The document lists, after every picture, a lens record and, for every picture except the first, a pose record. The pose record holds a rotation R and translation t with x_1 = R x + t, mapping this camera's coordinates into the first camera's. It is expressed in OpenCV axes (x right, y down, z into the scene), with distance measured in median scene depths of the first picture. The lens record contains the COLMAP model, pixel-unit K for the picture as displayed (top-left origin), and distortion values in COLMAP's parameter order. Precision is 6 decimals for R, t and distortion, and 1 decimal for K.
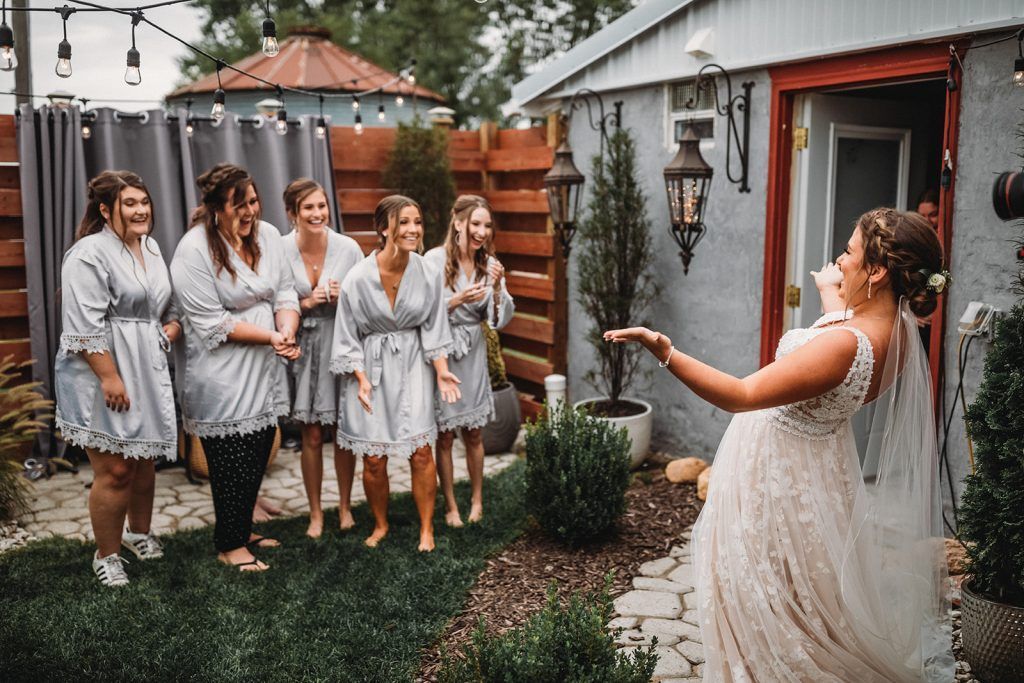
lens RADIAL K [[941.5, 0, 512.0], [0, 941.5, 341.5], [0, 0, 1]] dist [0.001377, -0.005398]
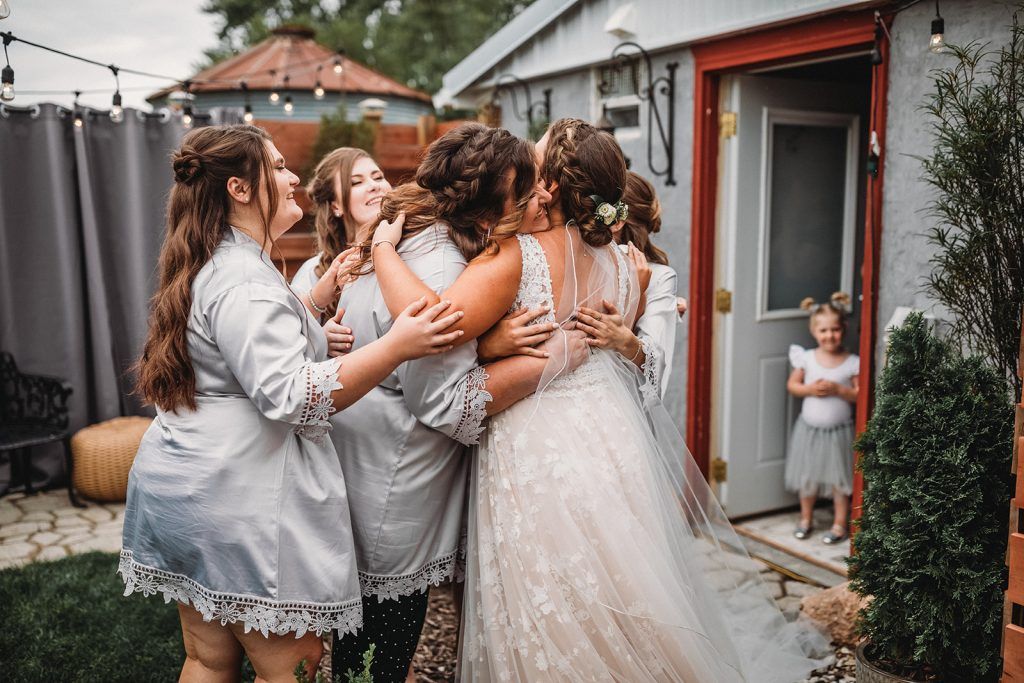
lens RADIAL K [[941.5, 0, 512.0], [0, 941.5, 341.5], [0, 0, 1]] dist [0.001377, -0.005398]
pose [[0.999518, -0.002289, -0.030969, 0.125053], [0.002133, 0.999985, -0.005067, -0.005658], [0.030980, 0.004998, 0.999508, 0.099206]]
